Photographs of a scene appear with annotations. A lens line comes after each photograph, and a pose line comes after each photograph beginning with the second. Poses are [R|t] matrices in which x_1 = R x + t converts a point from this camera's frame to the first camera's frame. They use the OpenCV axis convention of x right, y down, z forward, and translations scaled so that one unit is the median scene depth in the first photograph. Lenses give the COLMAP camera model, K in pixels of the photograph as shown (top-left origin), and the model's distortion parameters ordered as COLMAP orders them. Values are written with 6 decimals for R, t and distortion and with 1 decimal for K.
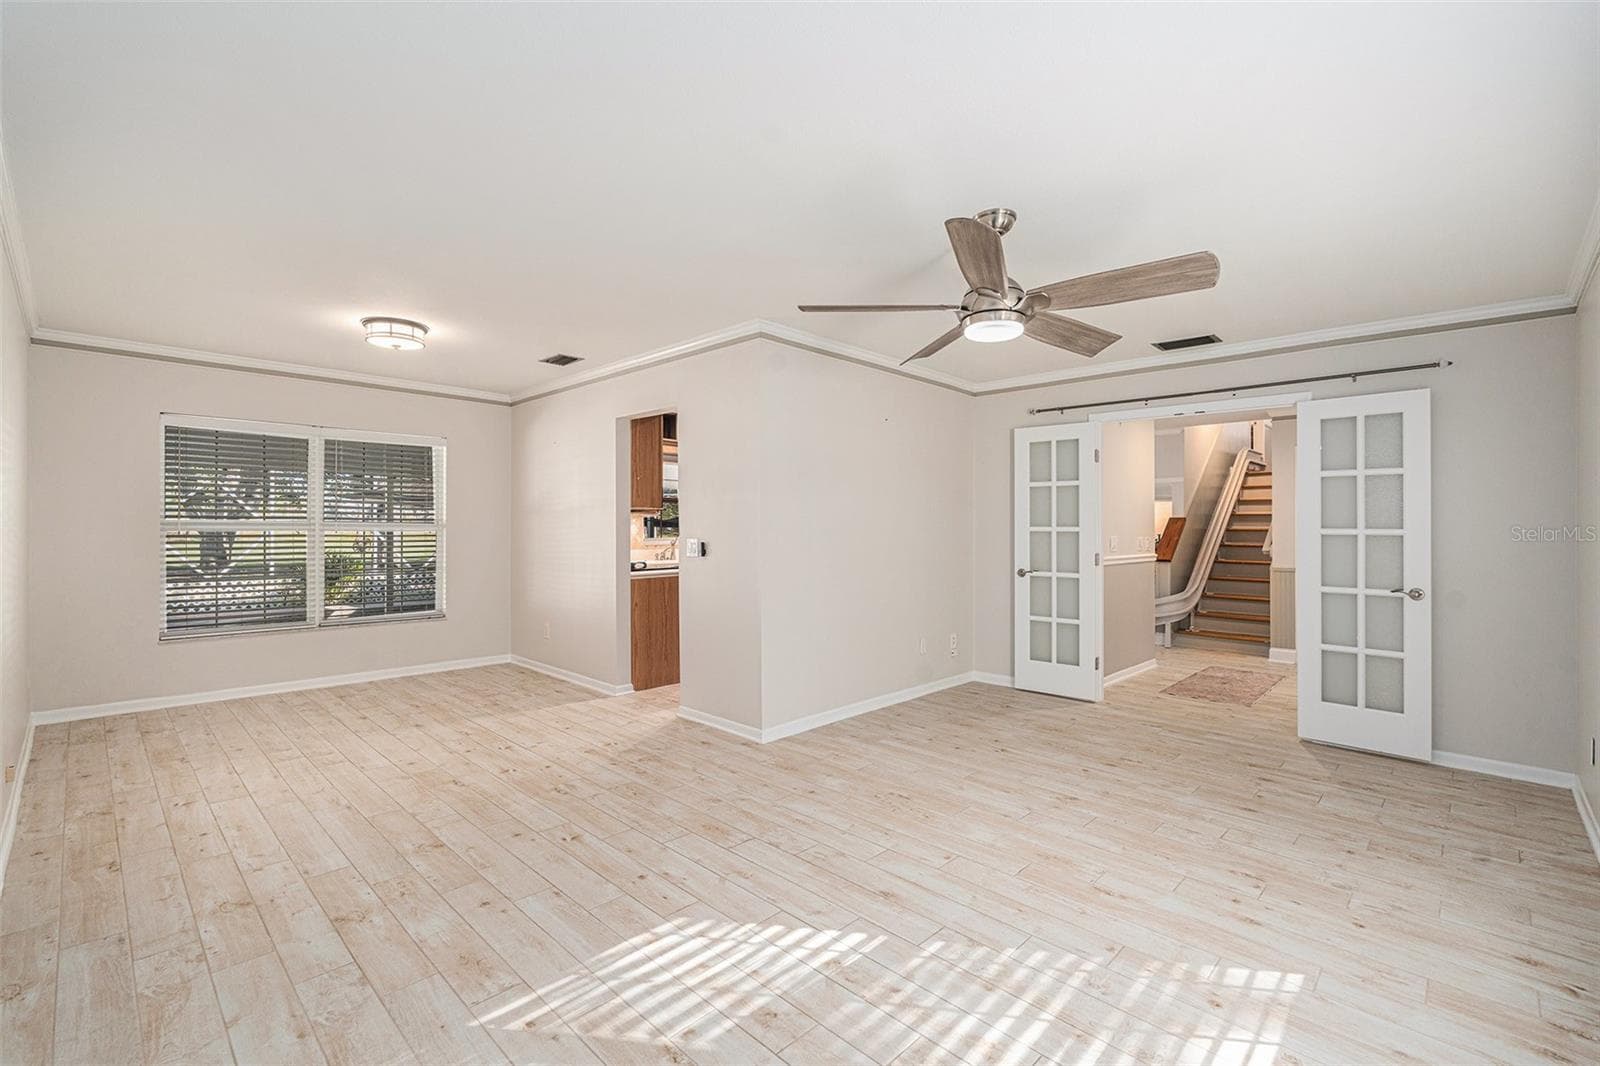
lens RADIAL K [[708.9, 0, 810.4], [0, 708.9, 534.4], [0, 0, 1]] dist [-0.000441, -0.000419]
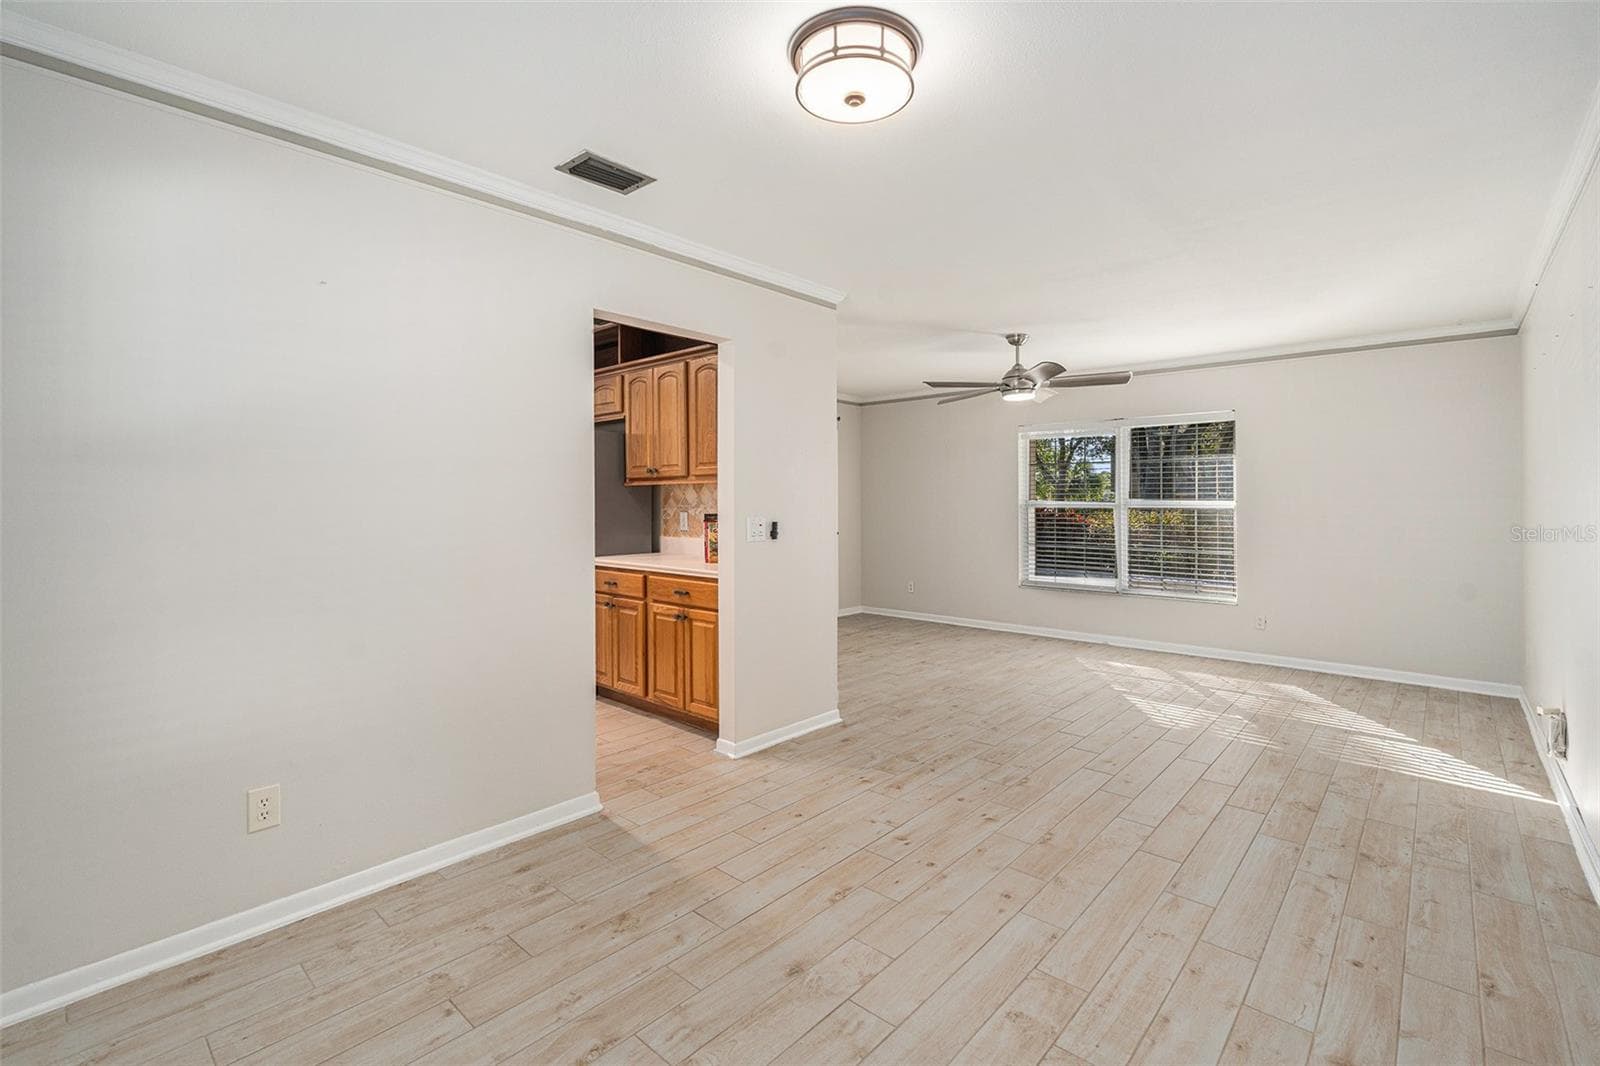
lens RADIAL K [[708.9, 0, 810.4], [0, 708.9, 534.4], [0, 0, 1]] dist [-0.000441, -0.000419]
pose [[-0.042023, -0.051869, 0.997769, -1.176687], [0.009090, 0.998590, 0.052294, -0.019574], [-0.999075, 0.011267, -0.041493, 1.222010]]
